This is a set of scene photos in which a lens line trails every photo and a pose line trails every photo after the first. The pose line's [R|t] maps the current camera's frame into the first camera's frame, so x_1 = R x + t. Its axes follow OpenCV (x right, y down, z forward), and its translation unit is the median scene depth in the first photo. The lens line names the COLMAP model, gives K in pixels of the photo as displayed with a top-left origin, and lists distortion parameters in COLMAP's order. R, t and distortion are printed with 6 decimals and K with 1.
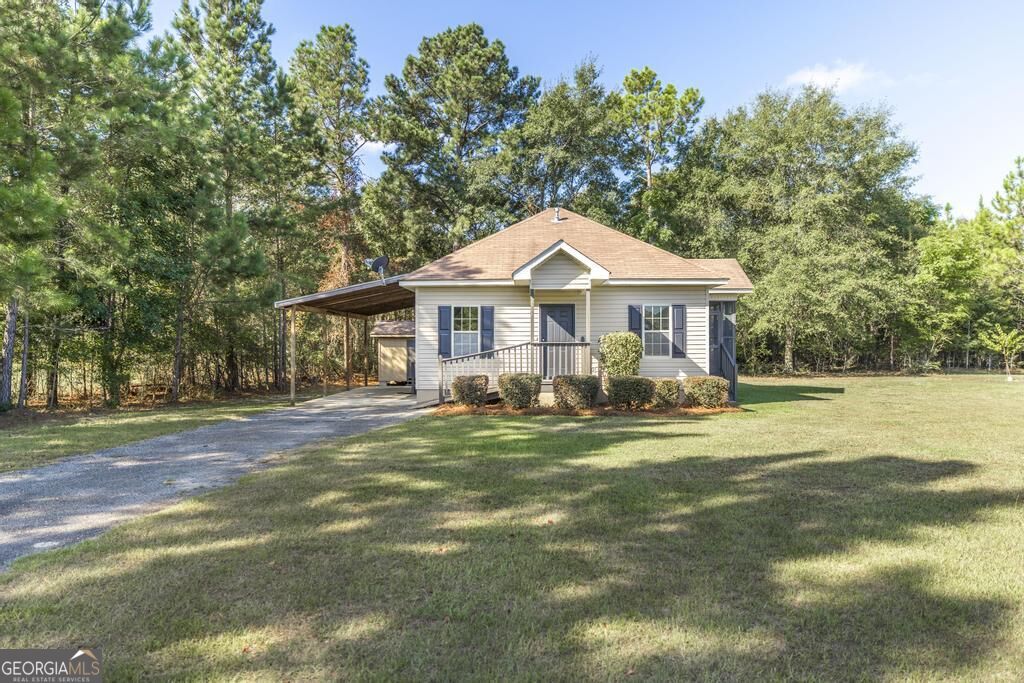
lens RADIAL K [[594.0, 0, 516.7], [0, 594.0, 346.2], [0, 0, 1]] dist [0.018842, -0.000290]
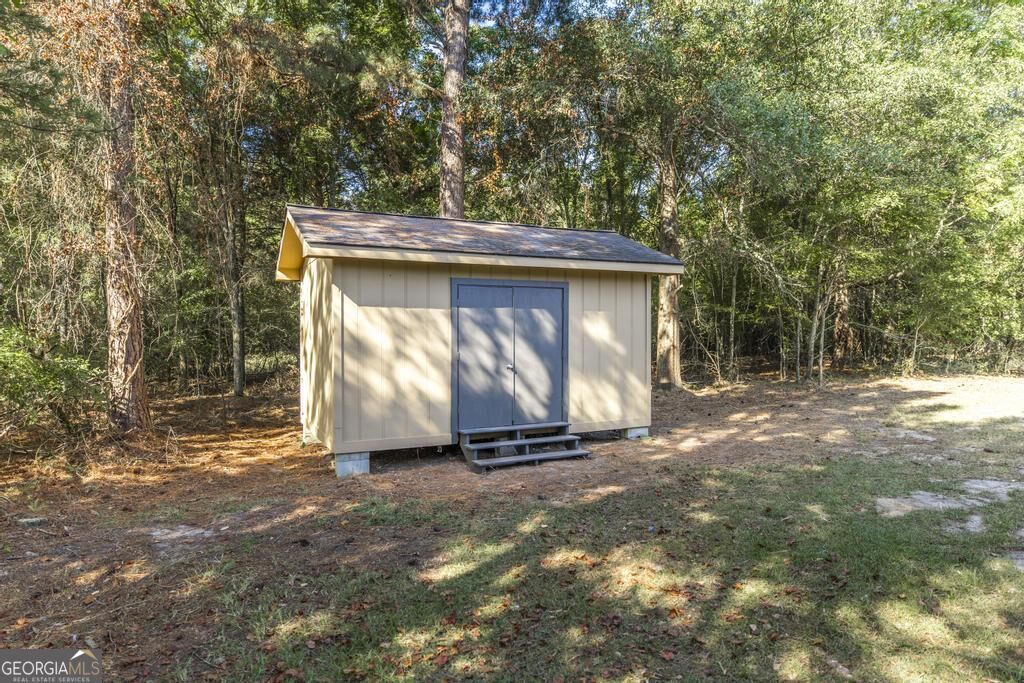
lens RADIAL K [[613.1, 0, 511.6], [0, 613.1, 341.5], [0, 0, 1]] dist [0.005096, 0.001194]
pose [[0.883930, -0.010143, 0.467510, -0.512056], [0.004669, 0.999906, 0.012865, 0.021664], [-0.467596, -0.009189, 0.883894, 1.405952]]
